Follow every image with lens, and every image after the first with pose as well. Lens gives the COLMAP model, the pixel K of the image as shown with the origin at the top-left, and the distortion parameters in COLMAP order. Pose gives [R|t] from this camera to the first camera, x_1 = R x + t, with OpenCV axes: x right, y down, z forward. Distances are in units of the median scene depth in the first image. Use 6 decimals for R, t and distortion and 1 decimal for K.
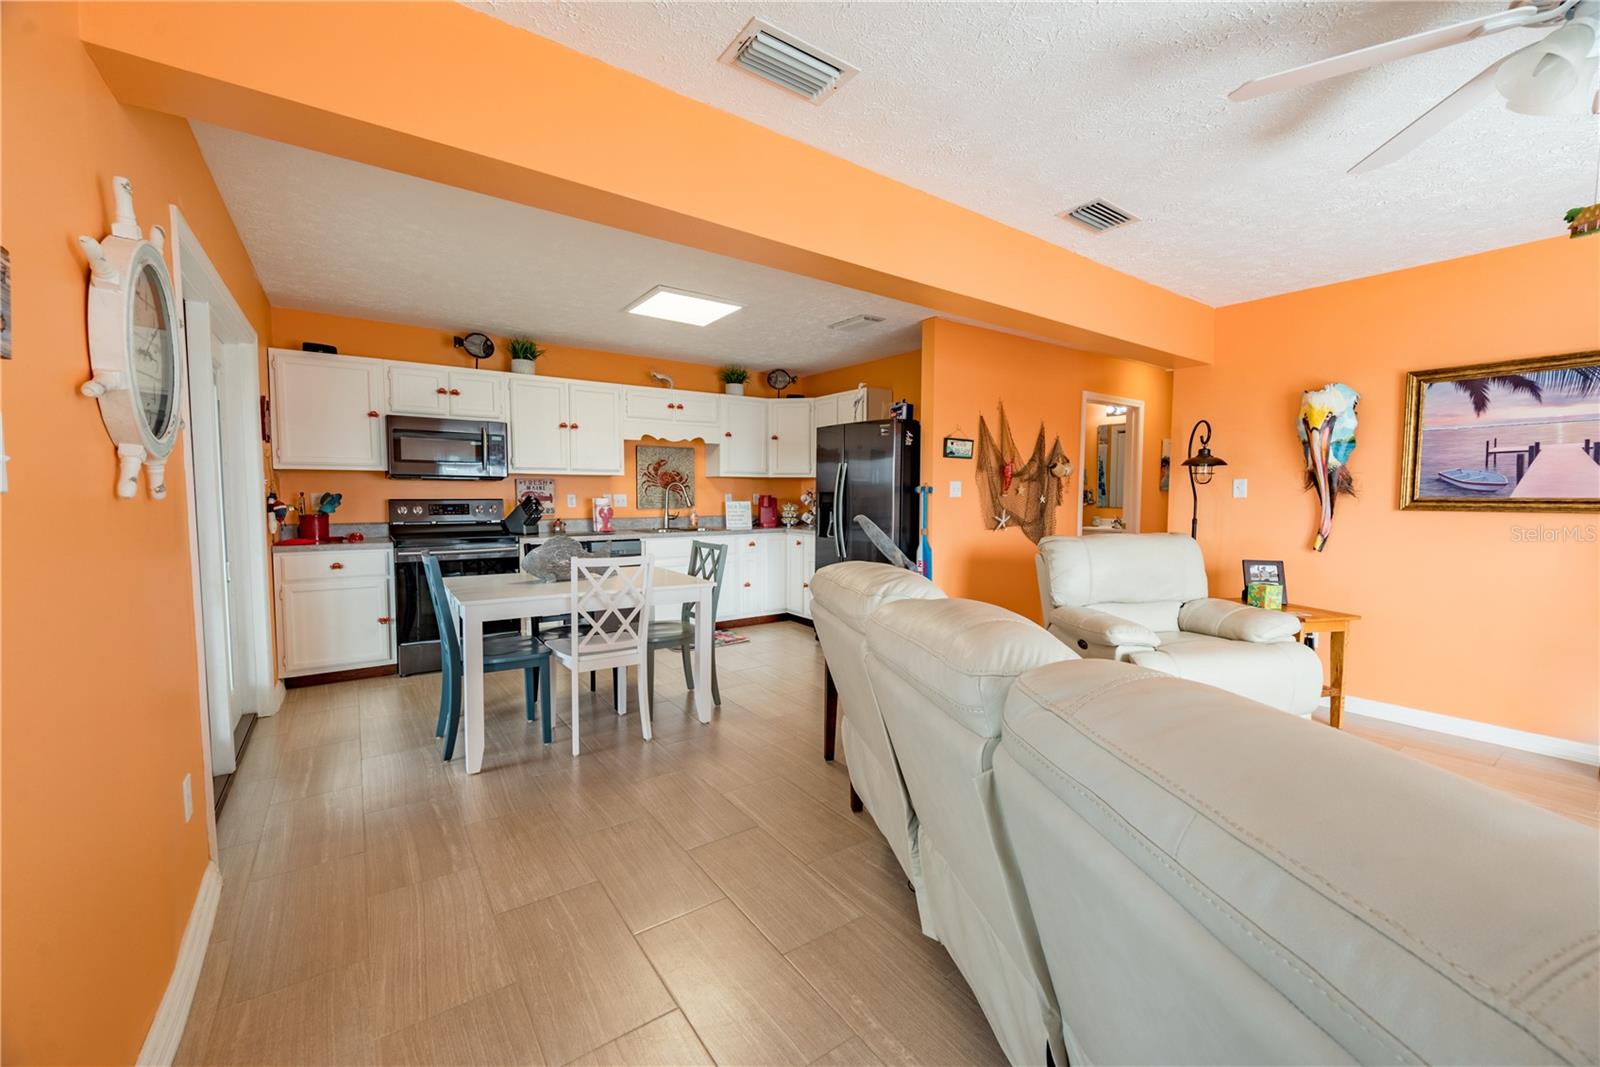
lens RADIAL K [[628.6, 0, 800.0], [0, 628.6, 533.5], [0, 0, 1]] dist [-0.002103, -0.000207]
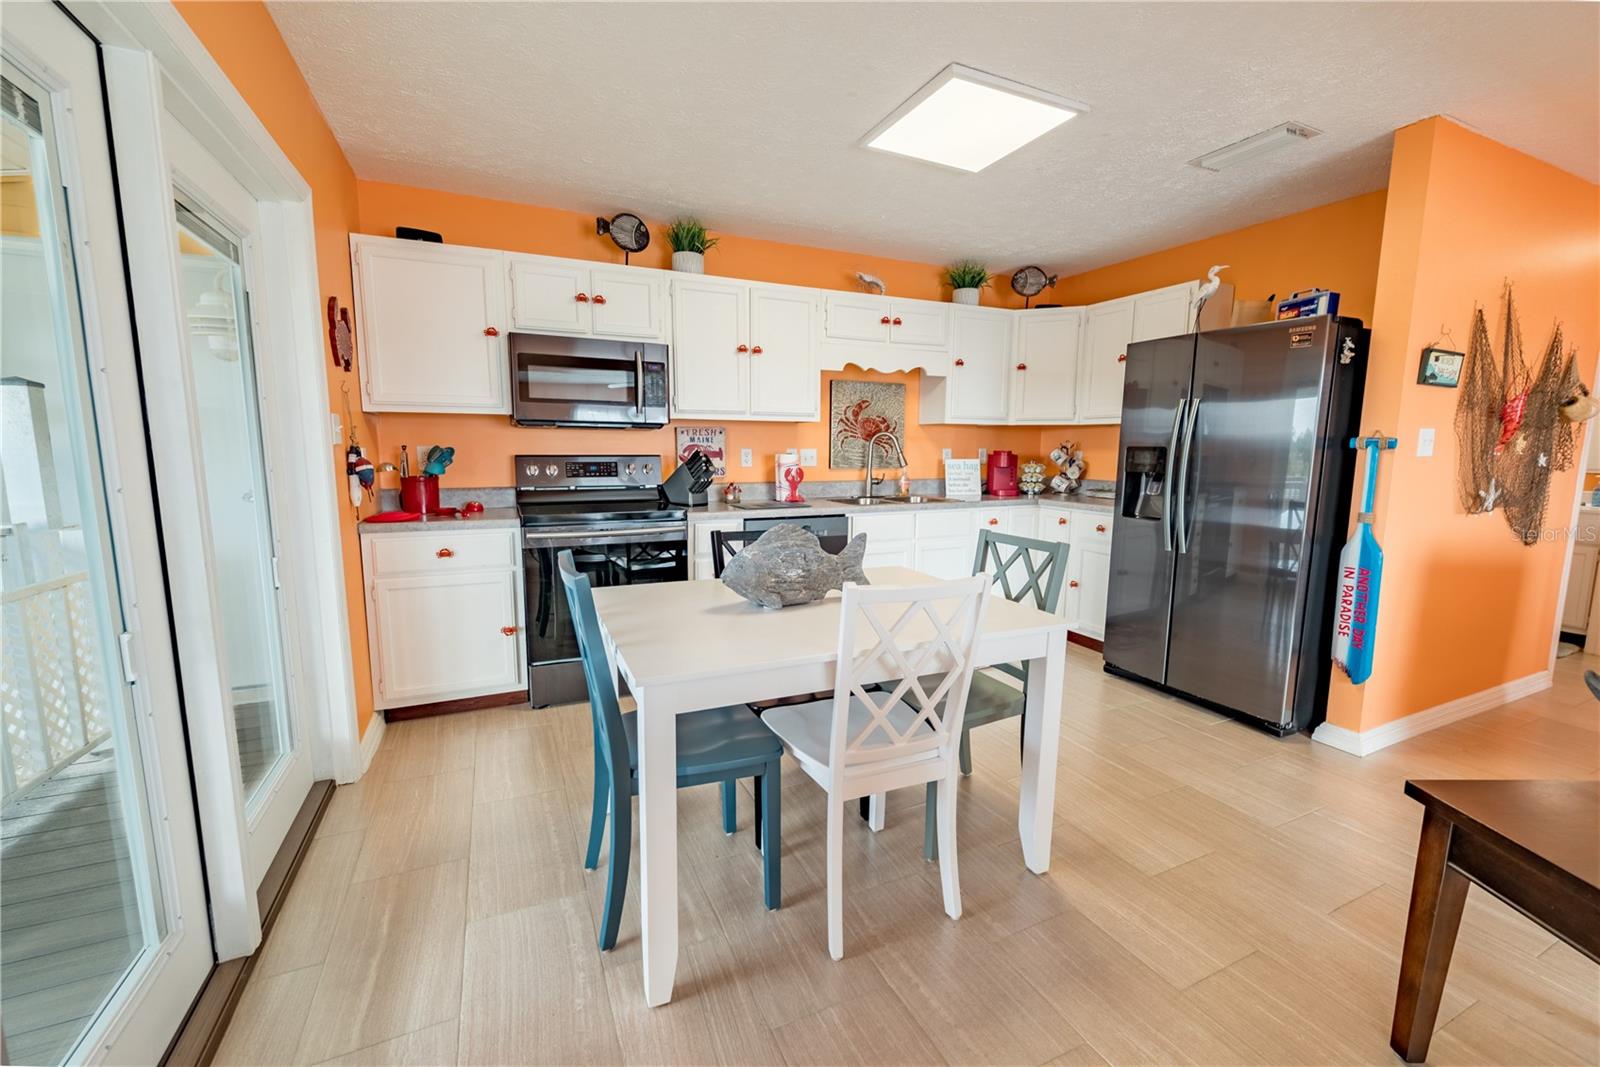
lens RADIAL K [[650.0, 0, 800.0], [0, 650.0, 533.5], [0, 0, 1]] dist [-0.000240, -0.000090]
pose [[0.983082, 0.027077, -0.181154, -0.194600], [-0.014437, 0.997391, 0.070734, -0.022135], [0.182597, -0.066922, 0.980908, 0.320285]]
